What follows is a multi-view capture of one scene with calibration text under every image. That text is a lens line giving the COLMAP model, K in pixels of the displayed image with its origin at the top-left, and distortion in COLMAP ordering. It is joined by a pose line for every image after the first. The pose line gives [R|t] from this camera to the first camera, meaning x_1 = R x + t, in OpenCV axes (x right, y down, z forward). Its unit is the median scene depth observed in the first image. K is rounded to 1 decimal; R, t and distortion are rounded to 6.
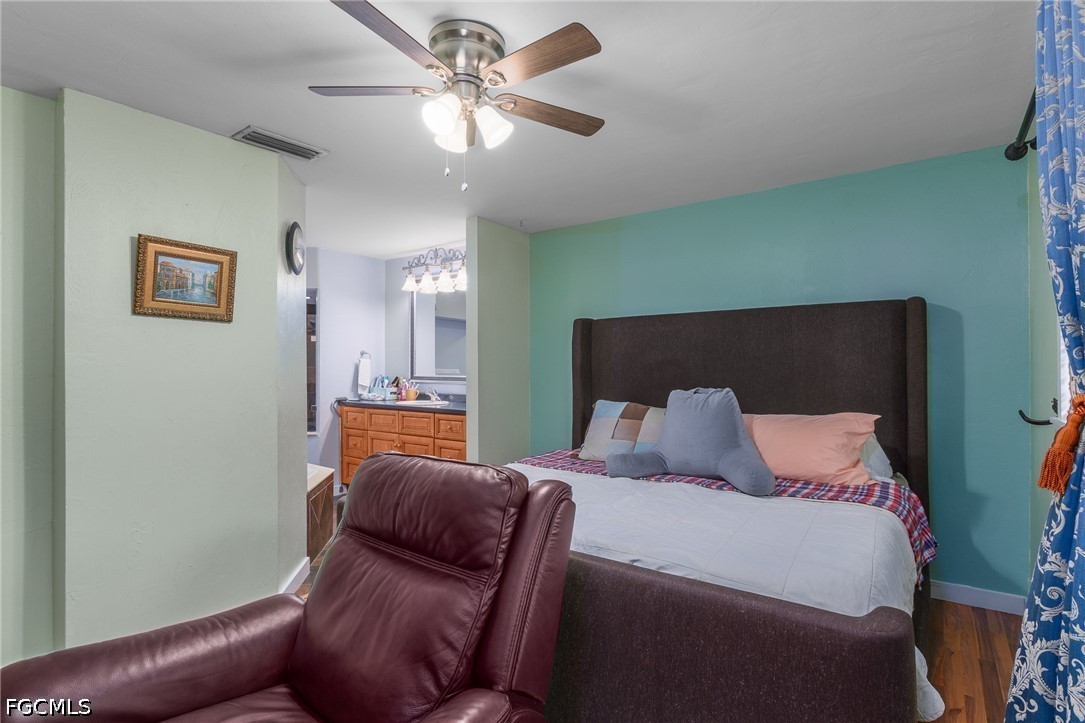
lens RADIAL K [[529.7, 0, 542.5], [0, 529.7, 361.5], [0, 0, 1]] dist [-0.000670, -0.000686]
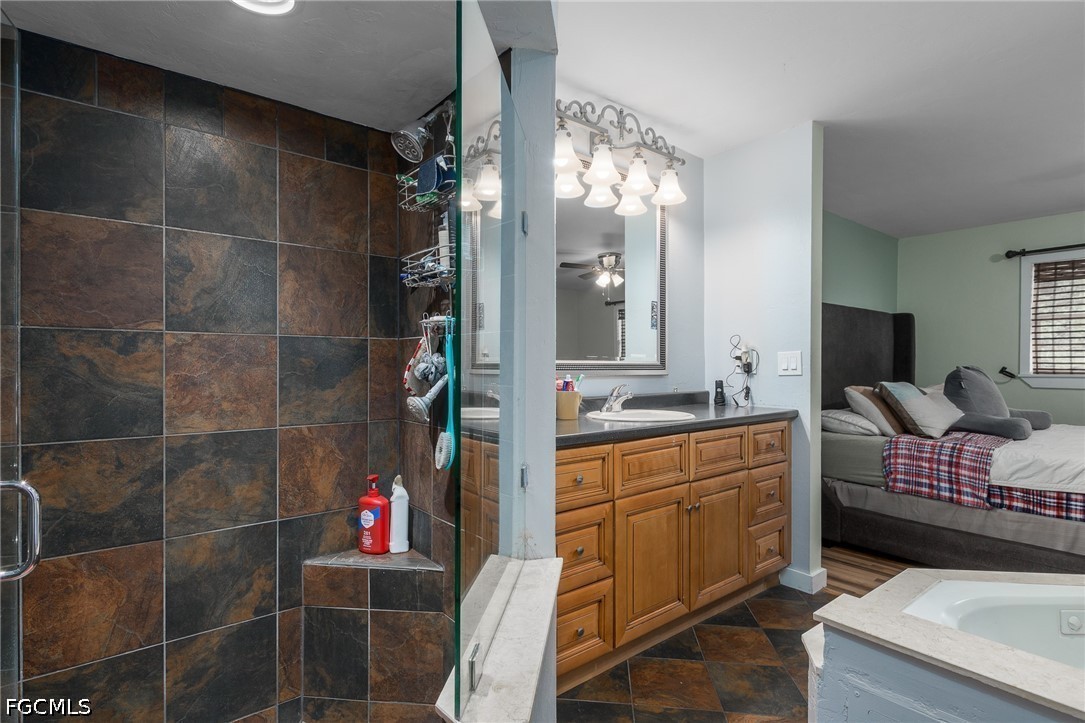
lens RADIAL K [[529.7, 0, 542.5], [0, 529.7, 361.5], [0, 0, 1]] dist [-0.000670, -0.000686]
pose [[0.247229, 0.002682, 0.968953, -0.676222], [-0.005564, 0.999984, -0.001348, 0.026988], [-0.968941, -0.005058, 0.247240, 0.902503]]
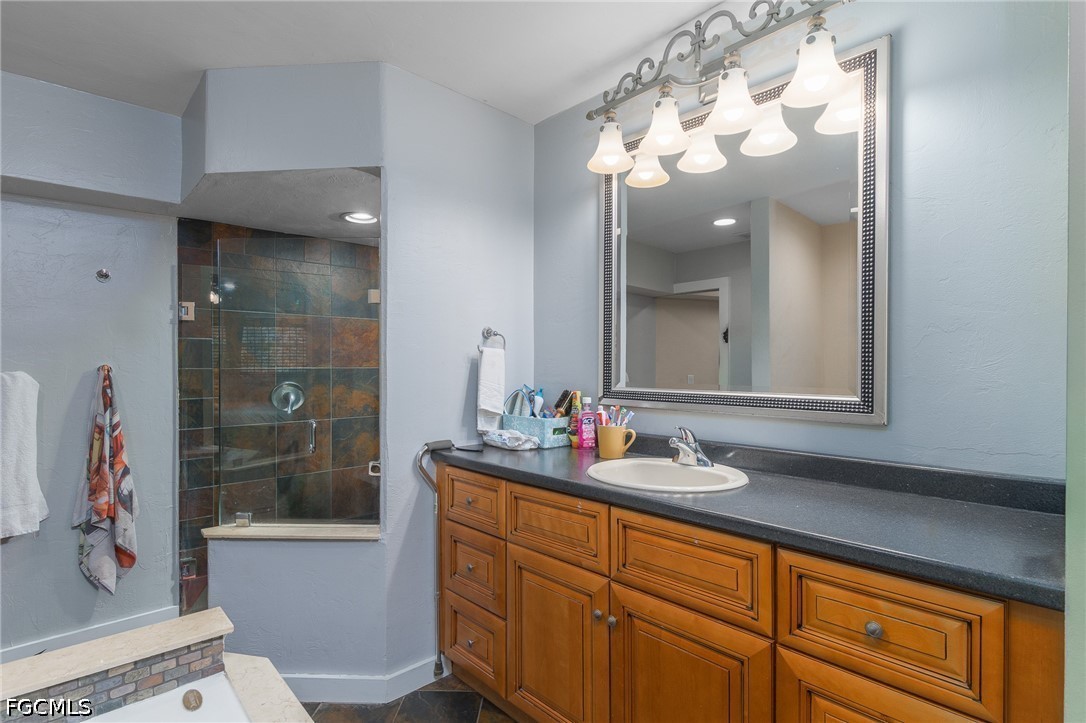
lens RADIAL K [[530.2, 0, 543.0], [0, 530.2, 361.5], [0, 0, 1]] dist [-0.000670, -0.000686]
pose [[0.983817, -0.000615, -0.179175, -0.227905], [0.000578, 1.000000, -0.000261, 0.006429], [0.179175, 0.000153, 0.983817, 0.612867]]
